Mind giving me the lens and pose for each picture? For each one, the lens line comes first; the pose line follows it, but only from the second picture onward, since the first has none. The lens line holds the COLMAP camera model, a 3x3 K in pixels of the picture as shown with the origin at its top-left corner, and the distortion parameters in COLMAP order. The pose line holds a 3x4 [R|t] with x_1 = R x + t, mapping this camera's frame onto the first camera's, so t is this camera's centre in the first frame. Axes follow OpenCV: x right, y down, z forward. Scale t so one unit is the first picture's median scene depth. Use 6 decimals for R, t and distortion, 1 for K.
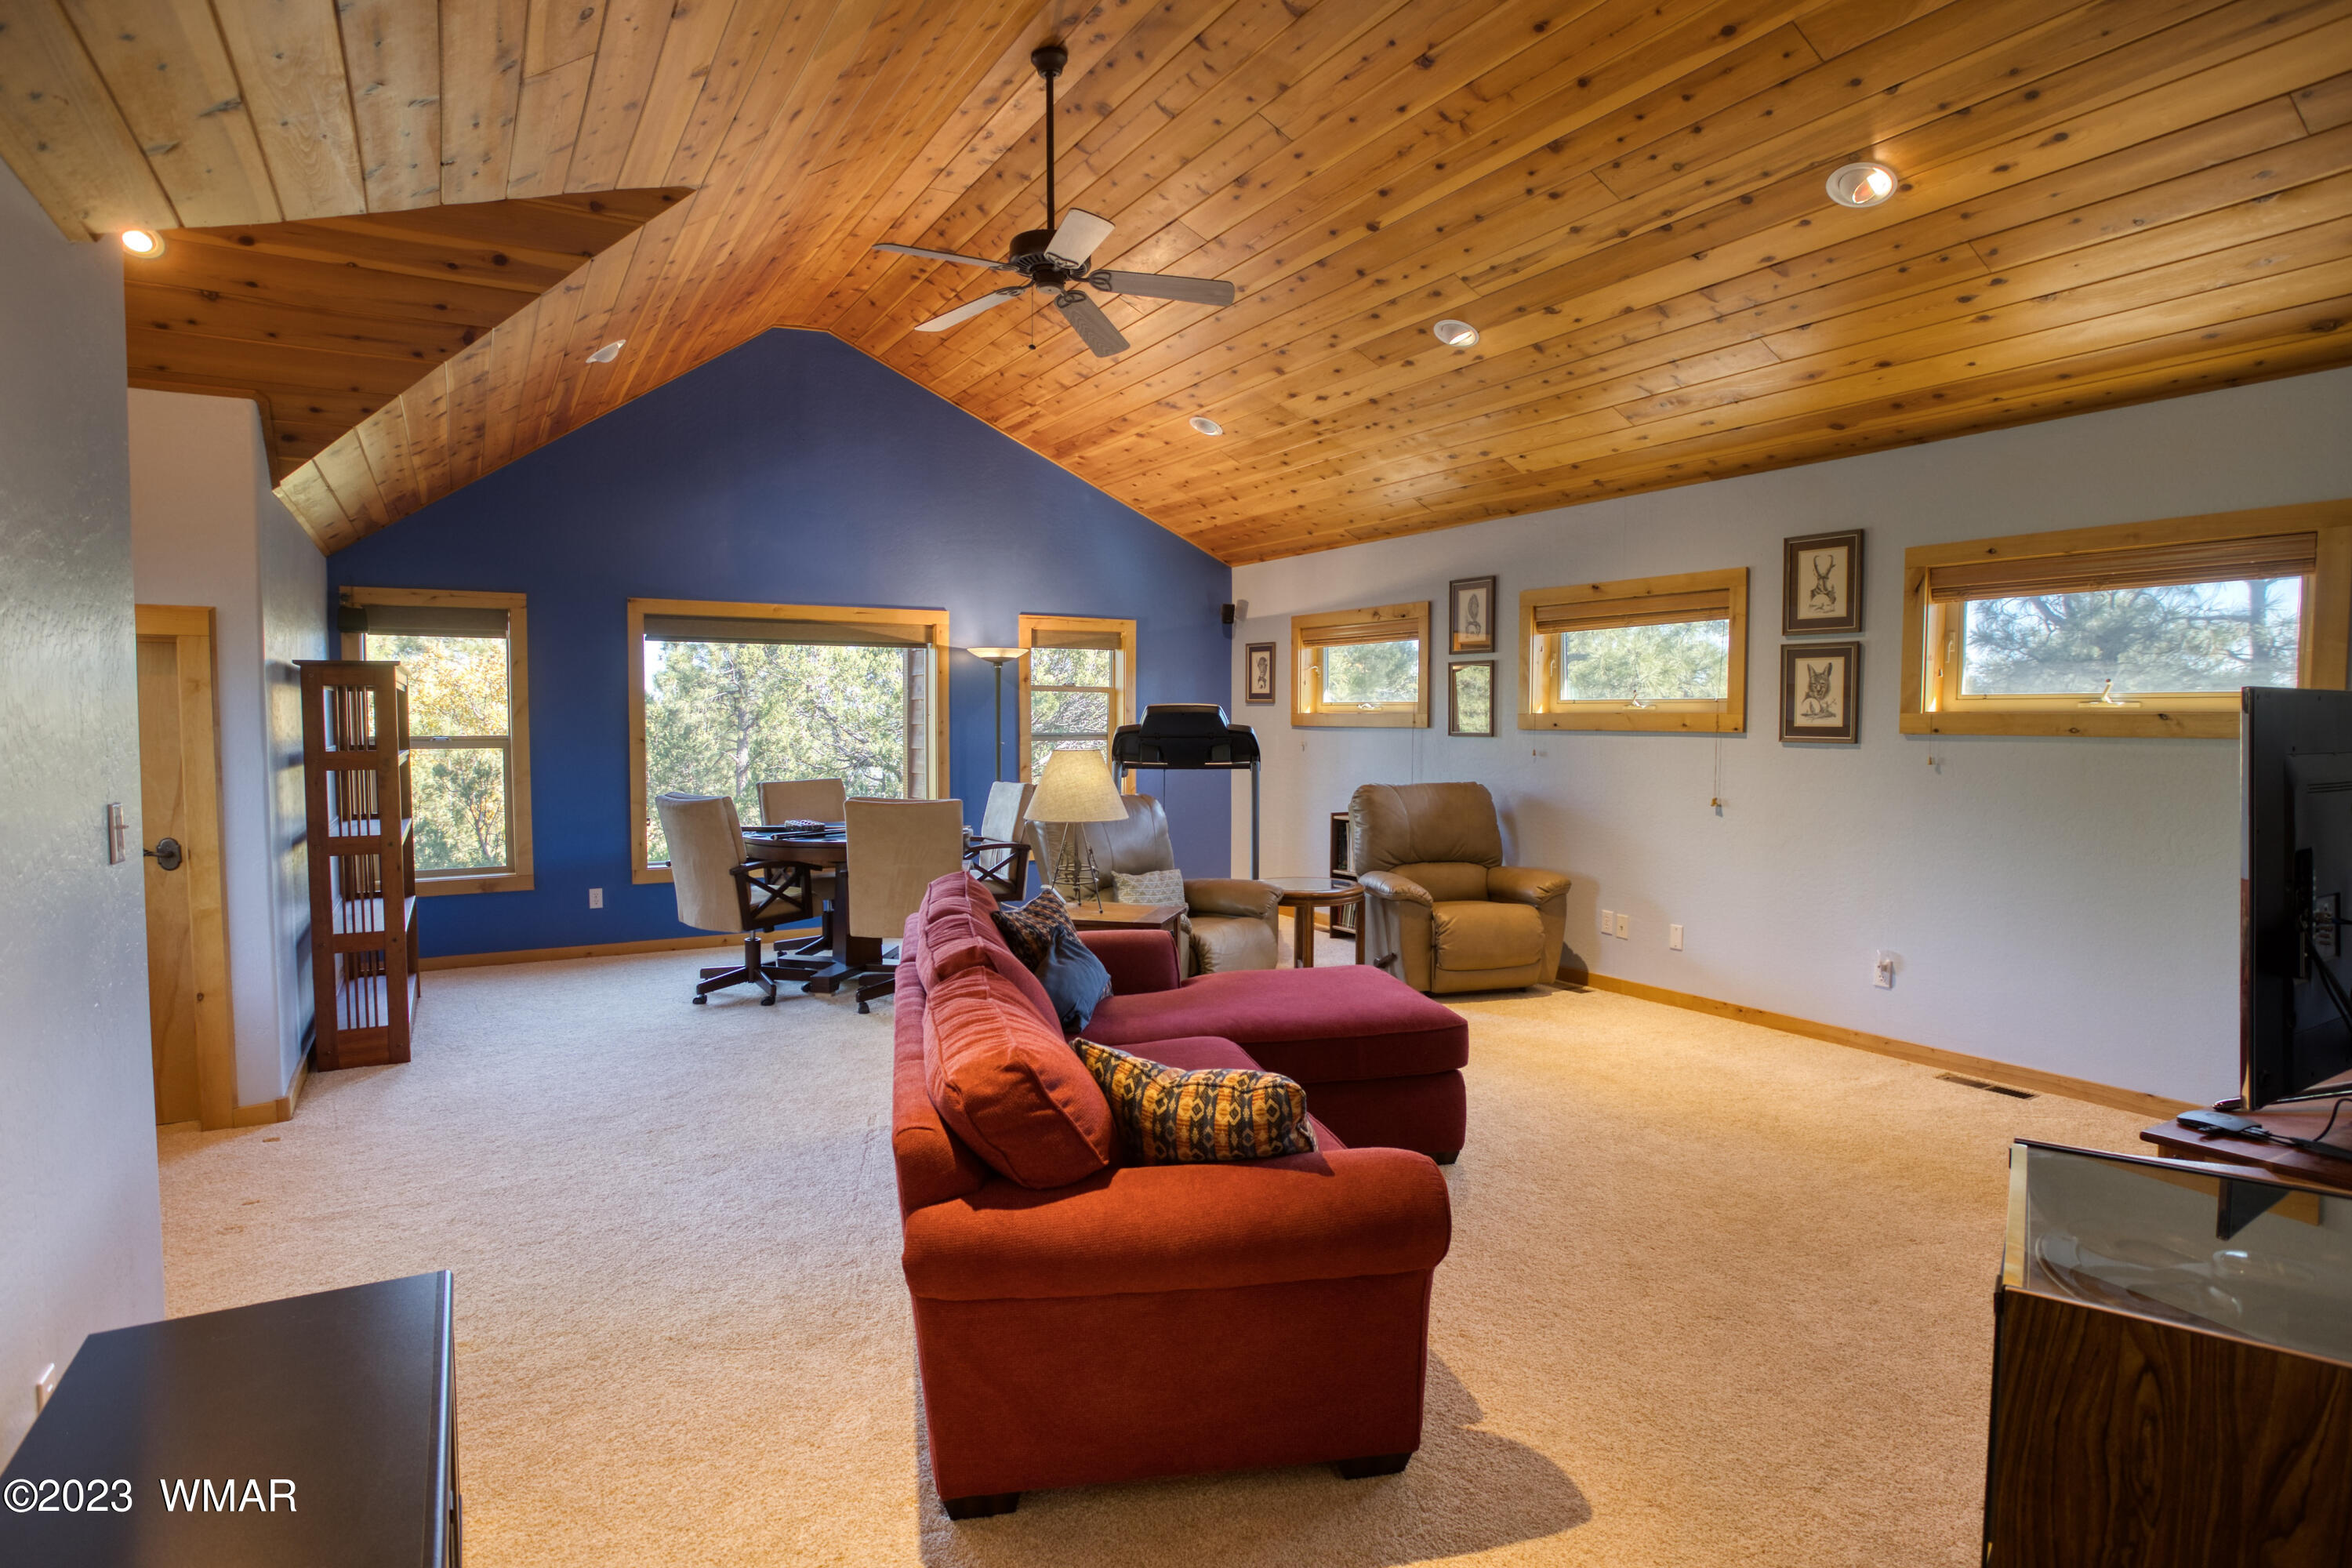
lens RADIAL K [[1234.0, 0, 1181.9], [0, 1234.0, 777.1], [0, 0, 1]] dist [-0.042768, 0.000197]
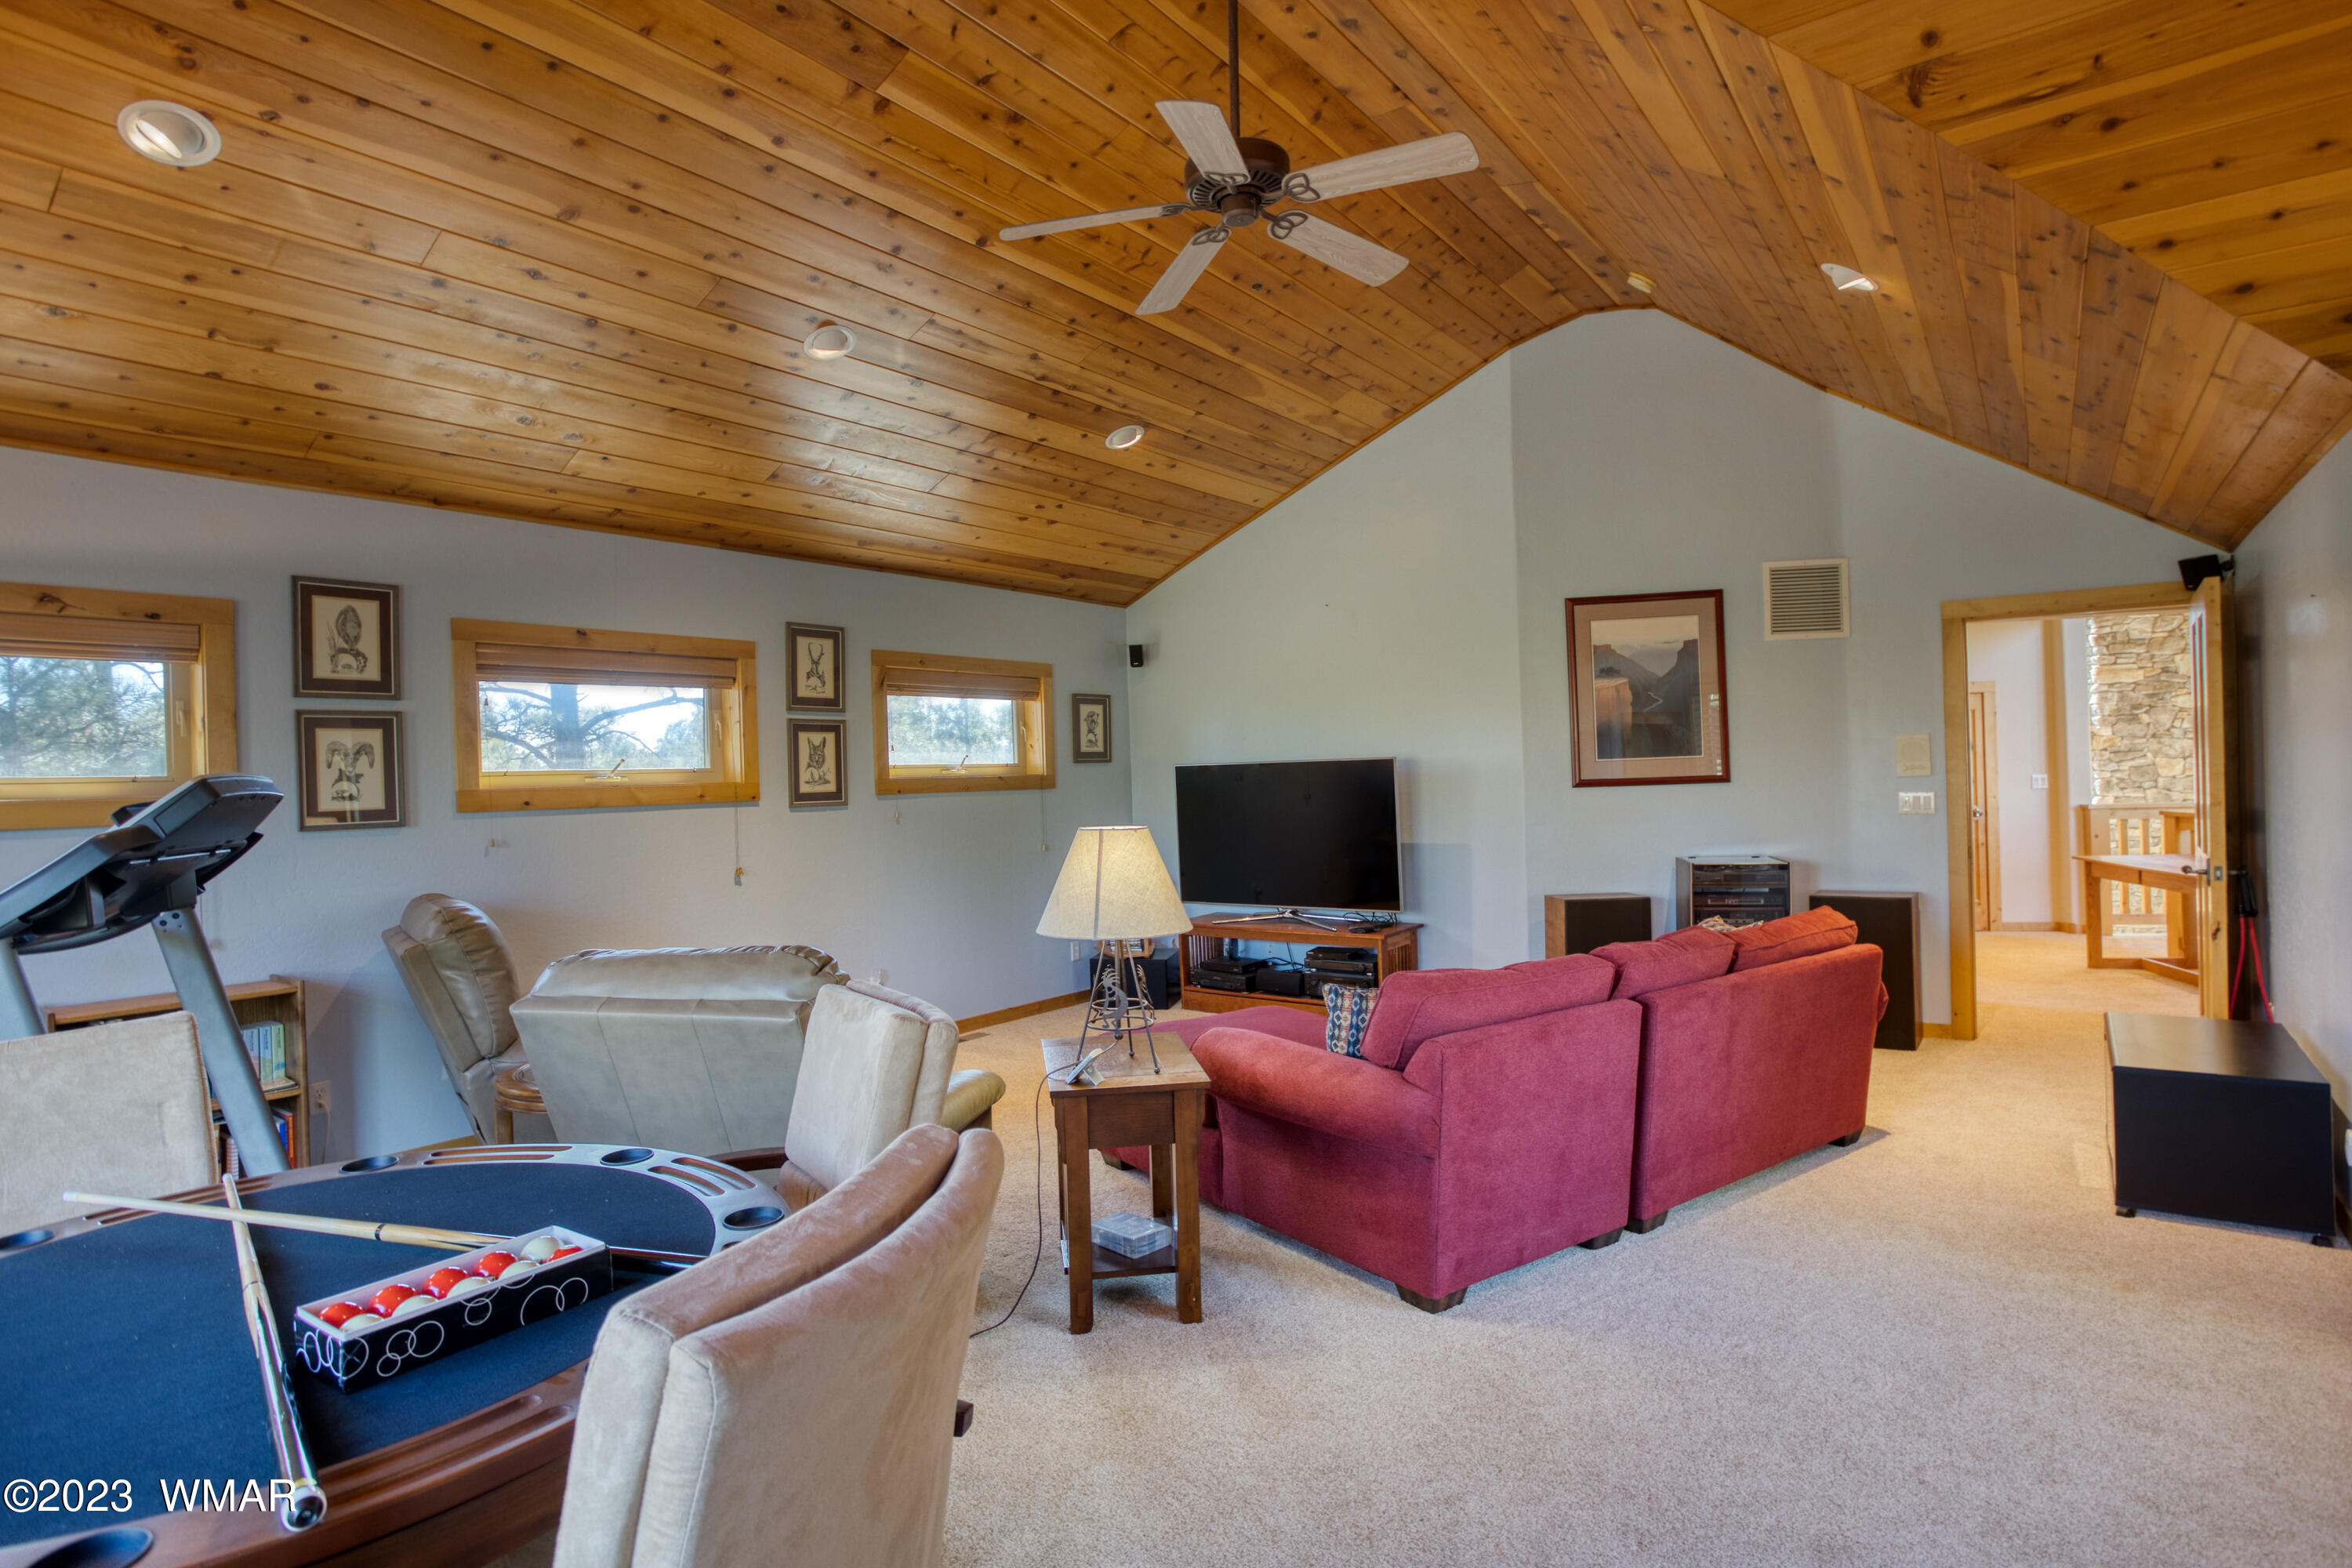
lens RADIAL K [[1234.0, 0, 1181.9], [0, 1234.0, 777.1], [0, 0, 1]] dist [-0.042768, 0.000197]
pose [[-0.378291, 0.007094, 0.925660, -0.675118], [0.073294, 0.997061, 0.022312, -0.056587], [-0.922781, 0.076285, -0.377699, 1.125350]]
